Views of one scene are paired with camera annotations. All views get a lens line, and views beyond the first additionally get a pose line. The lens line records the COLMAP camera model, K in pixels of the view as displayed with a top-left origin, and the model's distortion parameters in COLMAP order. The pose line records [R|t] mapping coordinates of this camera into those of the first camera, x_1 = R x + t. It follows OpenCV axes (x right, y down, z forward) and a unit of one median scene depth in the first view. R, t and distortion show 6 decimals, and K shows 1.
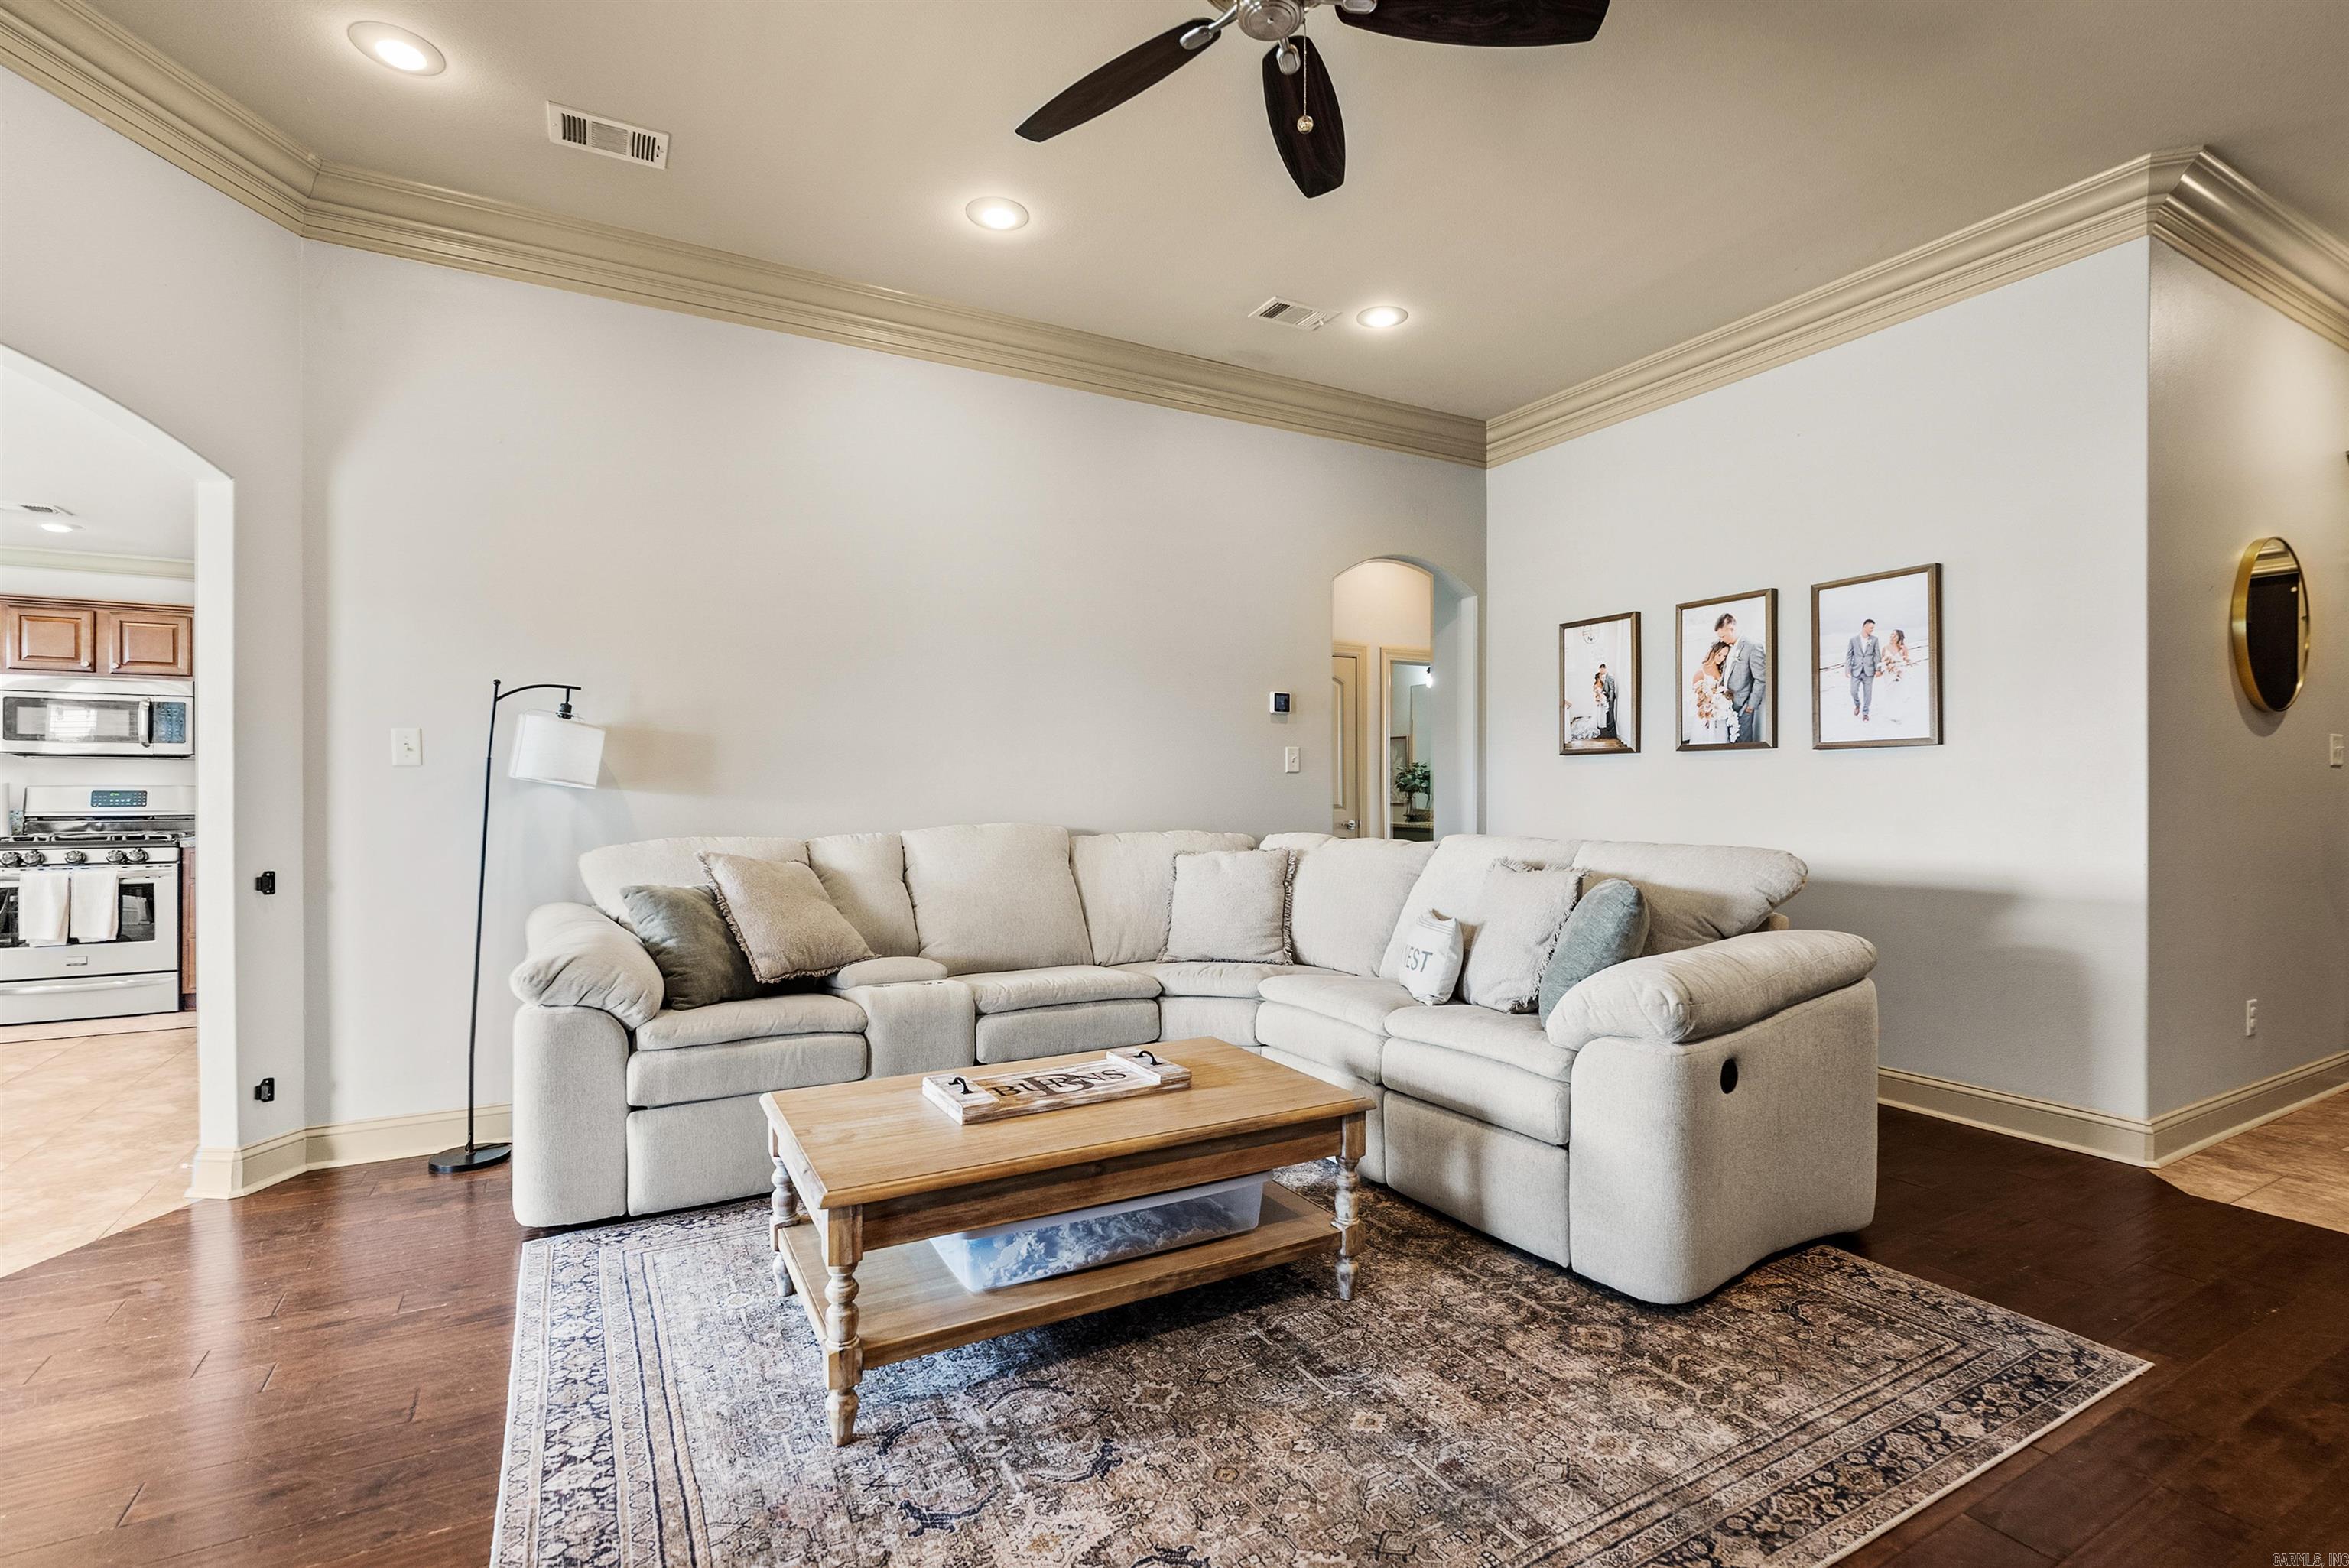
lens RADIAL K [[1072.1, 0, 1175.4], [0, 1072.1, 791.8], [0, 0, 1]] dist [-0.006268, 0.001805]
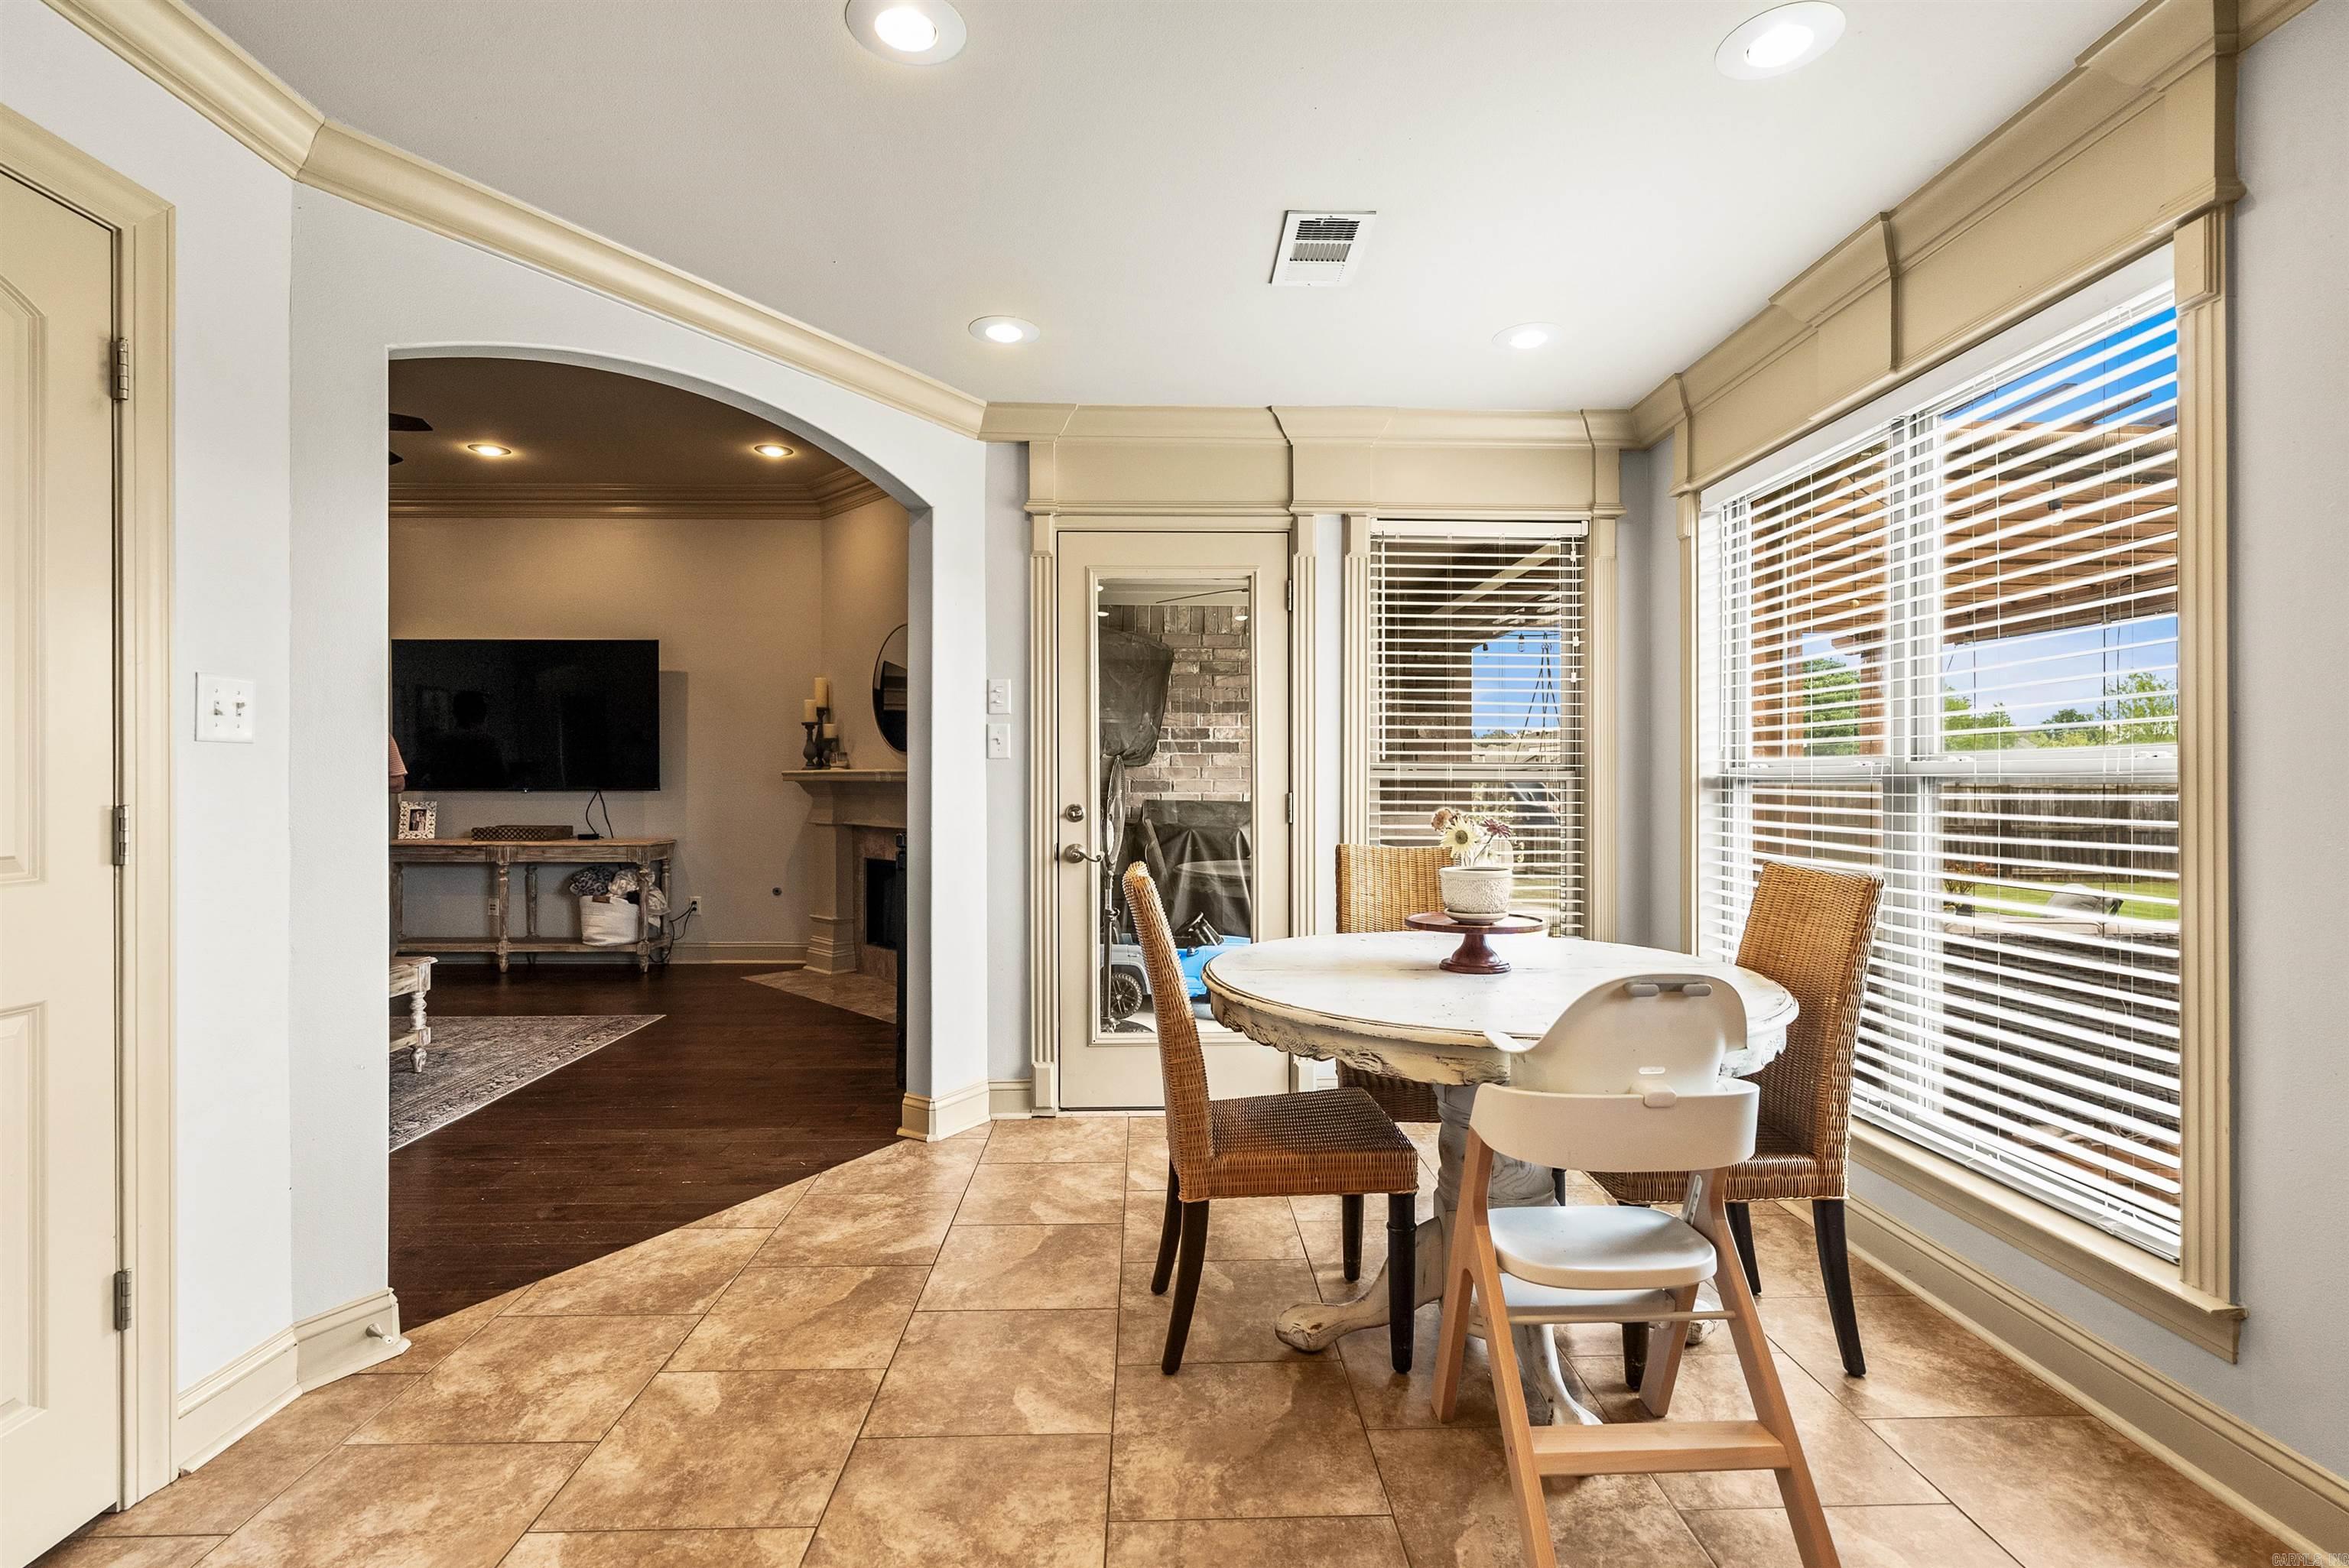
lens RADIAL K [[1067.4, 0, 1174.3], [0, 1067.4, 780.7], [0, 0, 1]] dist [-0.002273, 0.000325]
pose [[-0.884311, 0.001603, 0.466895, -1.274082], [0.003157, 0.999992, 0.002547, -0.004587], [-0.466887, 0.003726, -0.884309, 1.029985]]
